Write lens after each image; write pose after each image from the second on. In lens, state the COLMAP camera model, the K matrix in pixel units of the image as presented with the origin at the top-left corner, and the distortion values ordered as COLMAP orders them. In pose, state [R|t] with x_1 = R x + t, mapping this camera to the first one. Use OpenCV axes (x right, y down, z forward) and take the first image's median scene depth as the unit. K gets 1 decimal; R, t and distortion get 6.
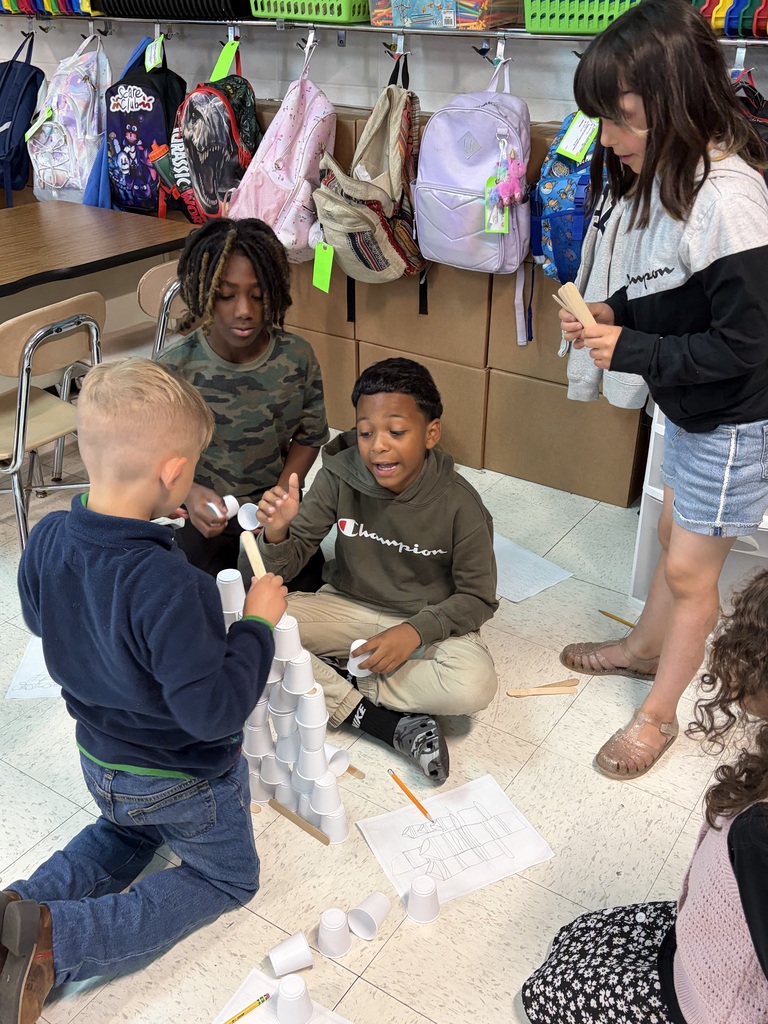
lens RADIAL K [[960.3, 0, 384.0], [0, 960.3, 512.0], [0, 0, 1]] dist [0.010476, -0.021039]
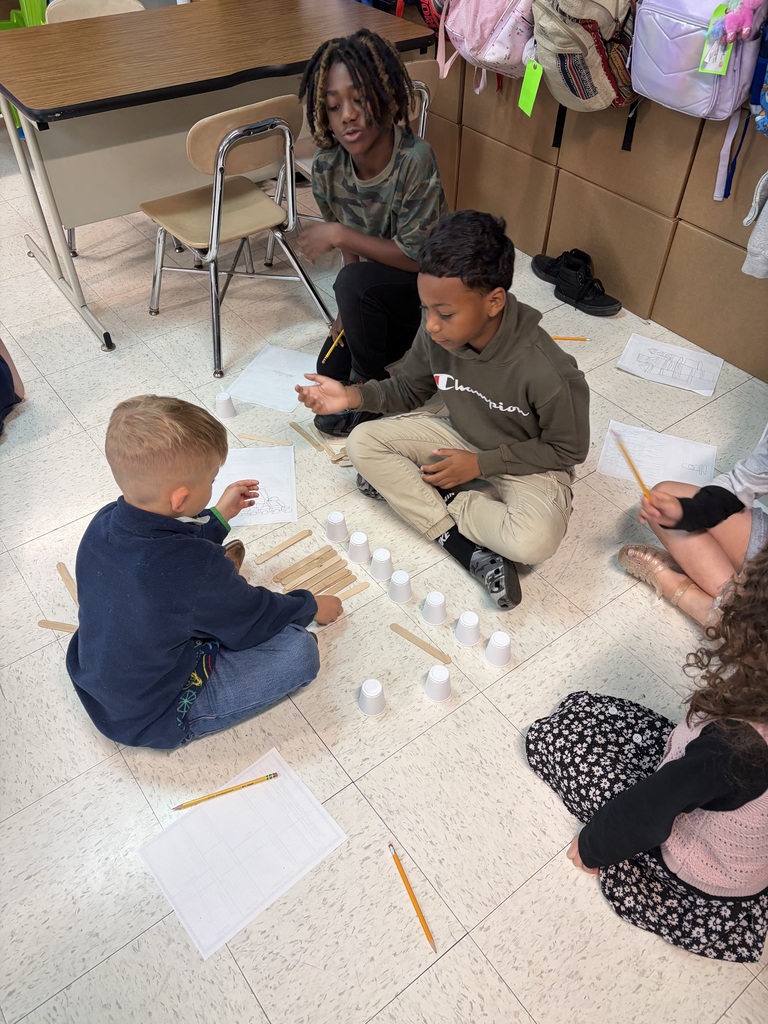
lens RADIAL K [[763.8, 0, 384.0], [0, 763.8, 512.0], [0, 0, 1]] dist [0.006907, -0.027800]
pose [[0.945553, 0.236205, -0.223910, 0.077923], [-0.161248, 0.937580, 0.308128, -0.066982], [0.282715, -0.255247, 0.924620, 0.125933]]
